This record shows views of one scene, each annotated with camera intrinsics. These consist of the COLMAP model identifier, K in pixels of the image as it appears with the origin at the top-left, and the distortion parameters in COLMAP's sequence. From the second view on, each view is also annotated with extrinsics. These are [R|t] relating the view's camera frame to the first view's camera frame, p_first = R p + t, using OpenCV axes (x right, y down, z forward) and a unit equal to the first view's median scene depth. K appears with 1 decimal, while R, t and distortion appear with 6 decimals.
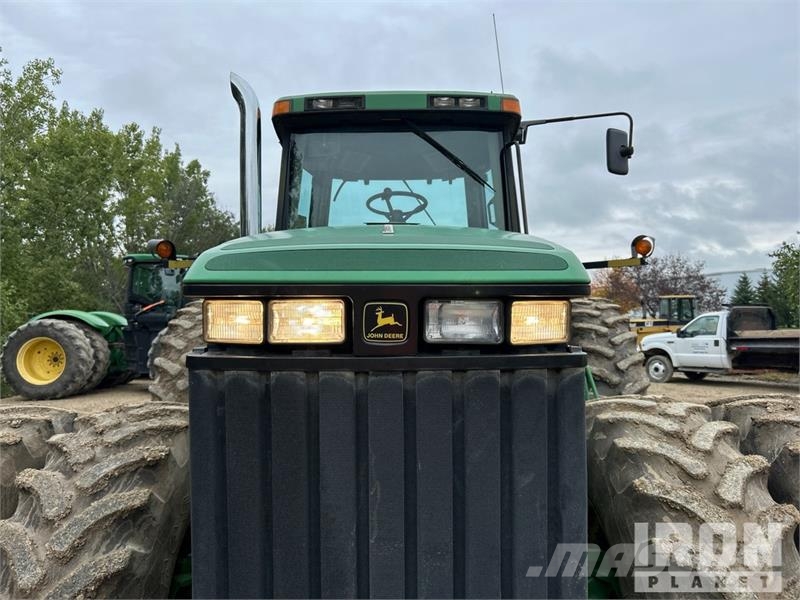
lens RADIAL K [[595.0, 0, 396.3], [0, 595.0, 306.2], [0, 0, 1]] dist [0.060979, -0.074625]
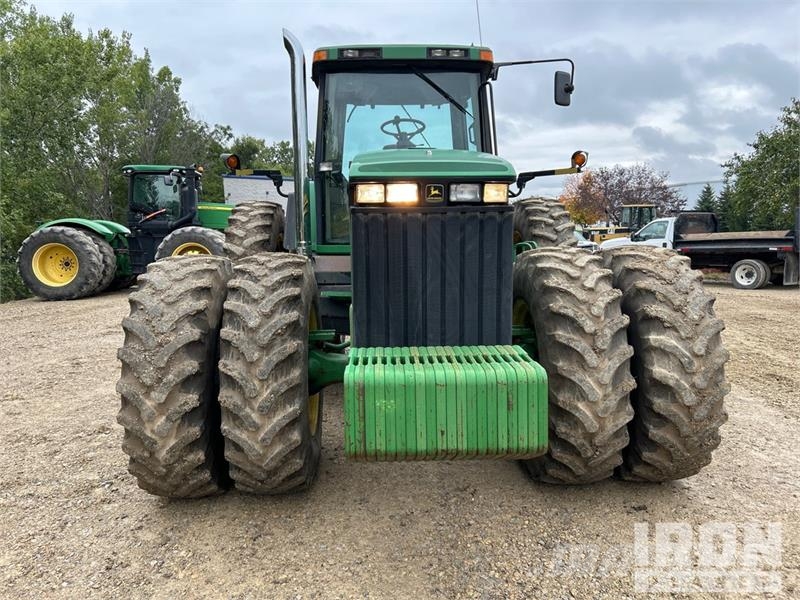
lens RADIAL K [[580.9, 0, 400.7], [0, 580.9, 293.3], [0, 0, 1]] dist [0.059560, -0.063353]
pose [[0.998797, -0.010976, 0.047791, -0.066069], [0.004754, 0.991710, 0.128409, 0.031004], [-0.048805, -0.128027, 0.990569, -0.344942]]
